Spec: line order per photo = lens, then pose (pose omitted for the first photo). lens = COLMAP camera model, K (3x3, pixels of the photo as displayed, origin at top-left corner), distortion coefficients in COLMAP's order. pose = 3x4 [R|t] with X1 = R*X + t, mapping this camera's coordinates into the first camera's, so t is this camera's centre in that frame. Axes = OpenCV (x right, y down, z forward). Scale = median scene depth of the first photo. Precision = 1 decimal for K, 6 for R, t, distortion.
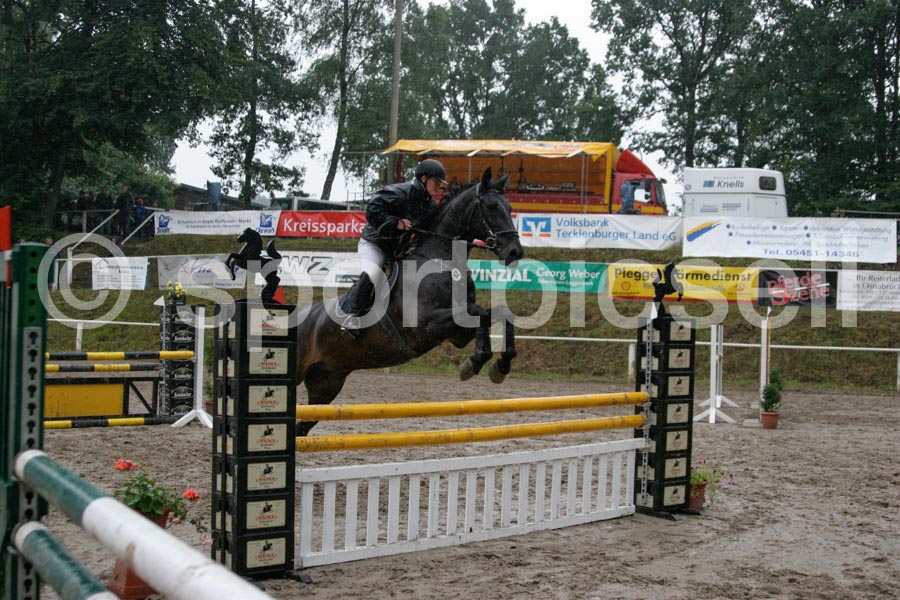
lens RADIAL K [[1166.4, 0, 452.3], [0, 1166.4, 299.8], [0, 0, 1]] dist [-0.116786, 0.073993]
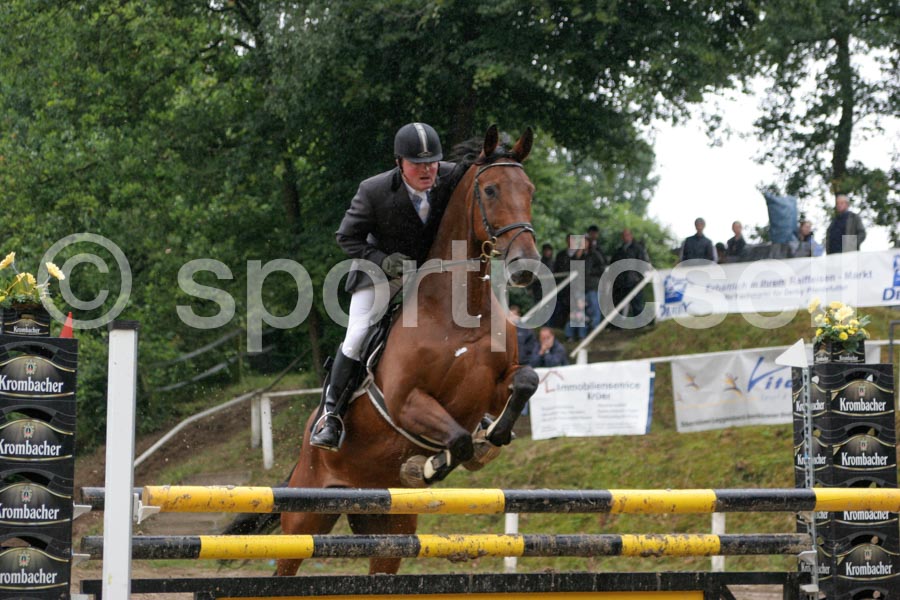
lens RADIAL K [[2295.7, 0, 448.9], [0, 2295.7, 298.7], [0, 0, 1]] dist [0.068071, 1.113352]
pose [[0.947646, -0.057727, -0.314061, -0.052248], [0.030202, 0.995318, -0.091817, 0.018065], [0.317891, 0.077525, 0.944953, 0.121691]]
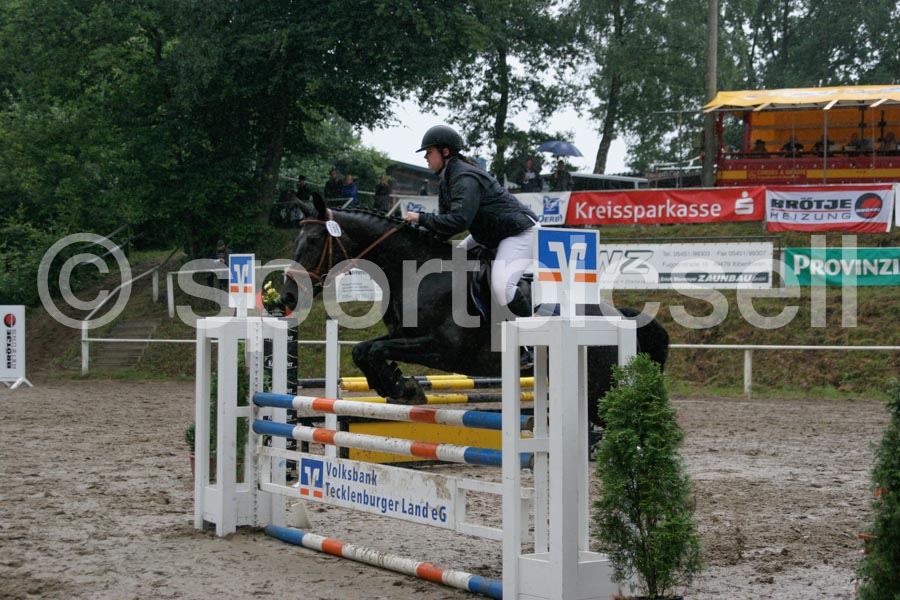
lens RADIAL K [[1583.3, 0, 451.5], [0, 1583.3, 339.6], [0, 0, 1]] dist [-0.056744, 0.043033]
pose [[0.987128, -0.027296, -0.157587, -0.065002], [0.030676, 0.999348, 0.019051, -0.001660], [0.156965, -0.023640, 0.987321, -0.044736]]
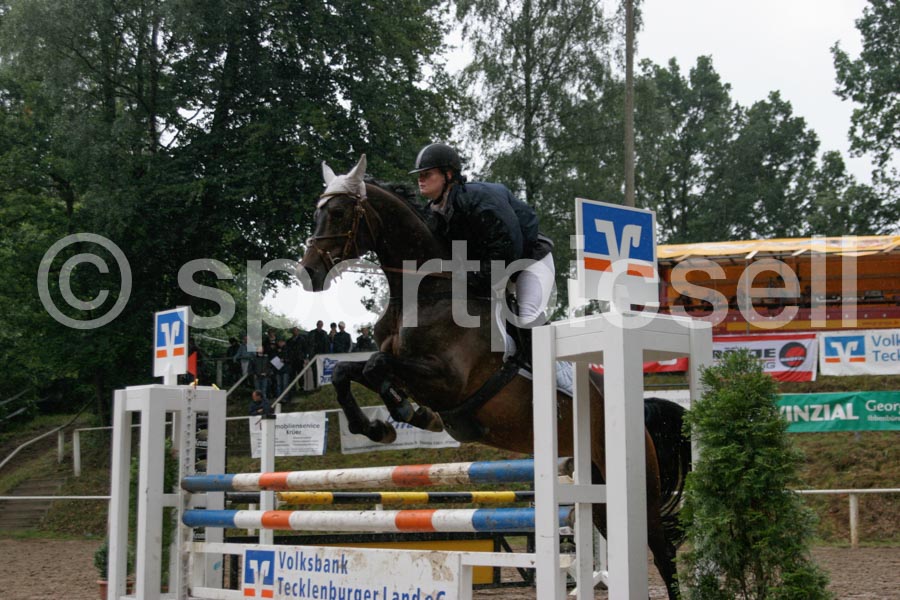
lens RADIAL K [[1534.6, 0, 461.4], [0, 1534.6, 302.4], [0, 0, 1]] dist [-0.021429, -0.223247]
pose [[0.995472, -0.047327, -0.082437, -0.085076], [0.037230, 0.992078, -0.119983, 0.015353], [0.087462, 0.116370, 0.989347, 0.008851]]
